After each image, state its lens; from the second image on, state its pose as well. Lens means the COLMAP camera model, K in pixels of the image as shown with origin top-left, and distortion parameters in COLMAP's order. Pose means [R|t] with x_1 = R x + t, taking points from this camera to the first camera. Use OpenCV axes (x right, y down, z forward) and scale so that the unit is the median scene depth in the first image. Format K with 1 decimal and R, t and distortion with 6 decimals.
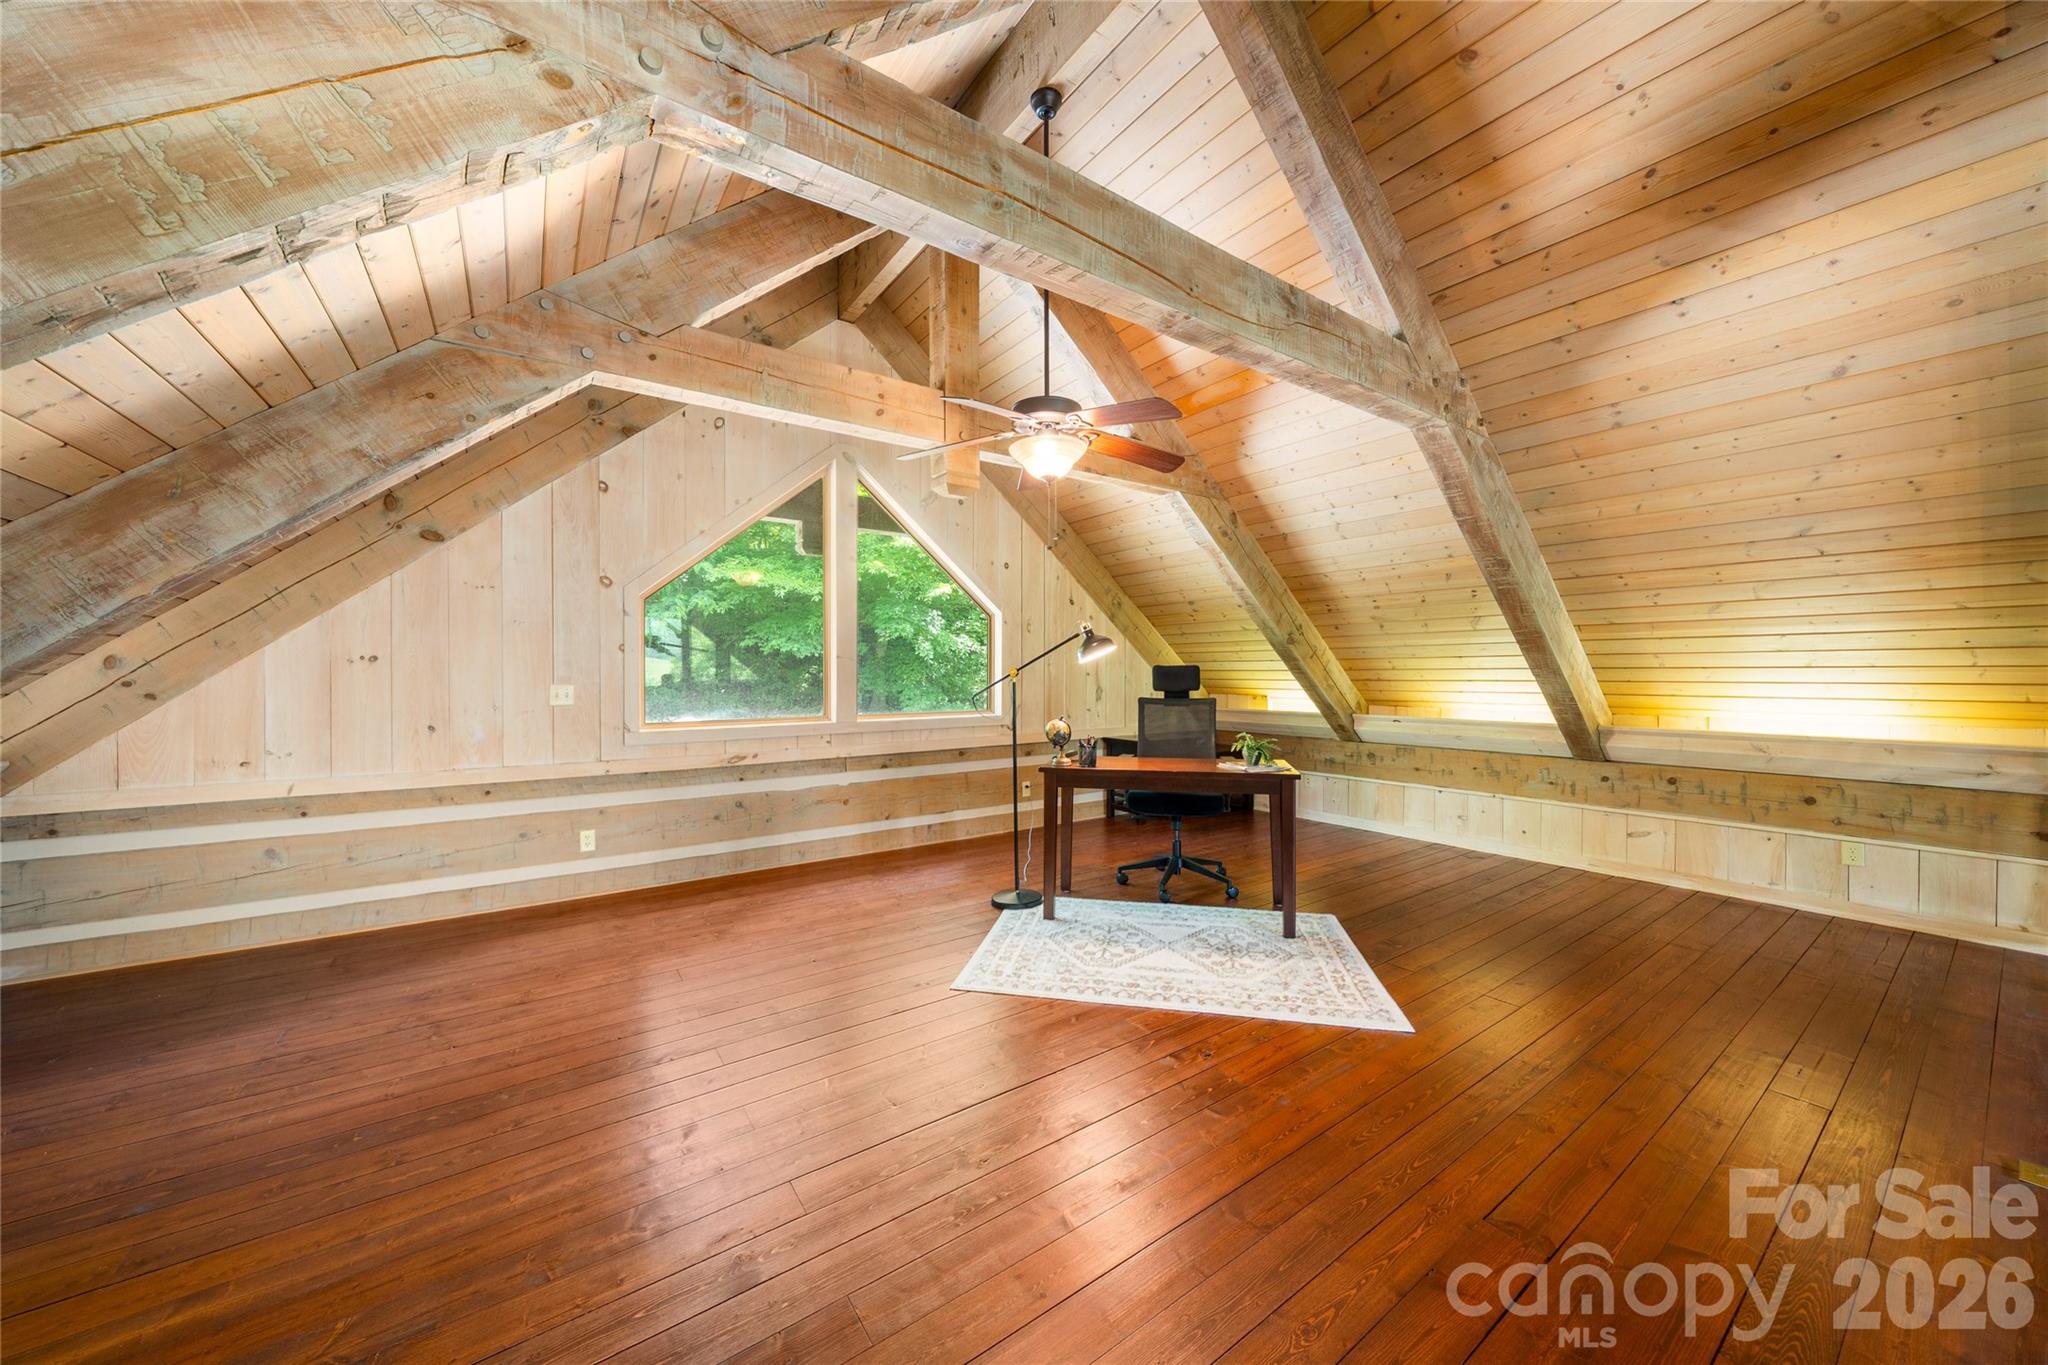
lens RADIAL K [[708.5, 0, 1019.9], [0, 708.5, 678.6], [0, 0, 1]] dist [-0.008048, 0.000384]
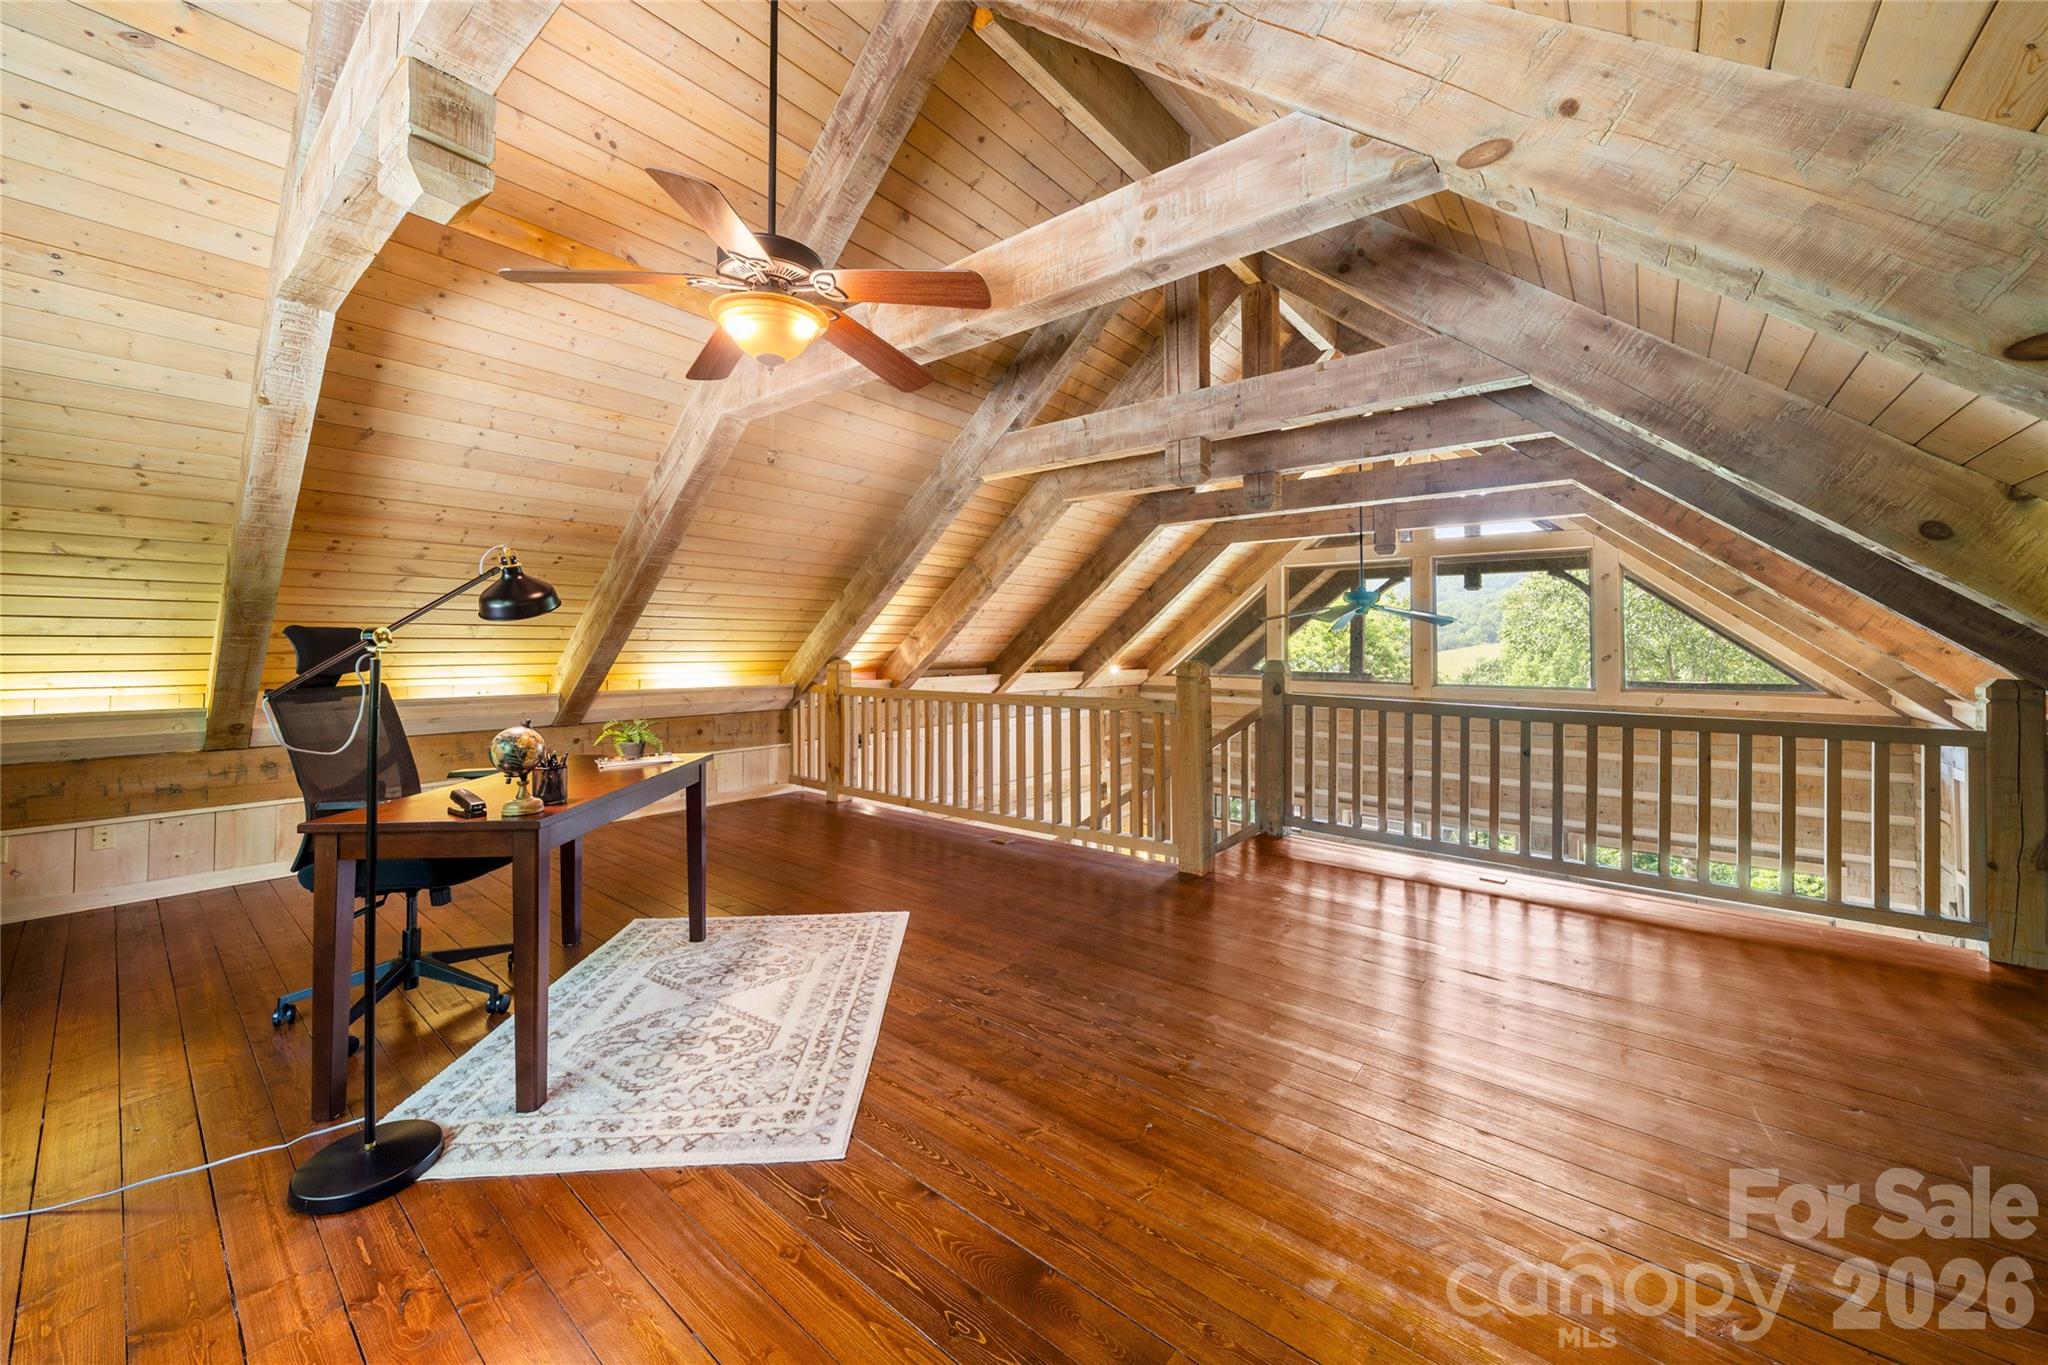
lens RADIAL K [[757.4, 0, 1028.1], [0, 757.4, 647.8], [0, 0, 1]] dist [-0.002452, -0.000264]
pose [[-0.270710, -0.001816, 0.962659, -0.649282], [0.002538, 0.999993, 0.002600, -0.004271], [-0.962658, 0.003147, -0.270703, 0.857394]]
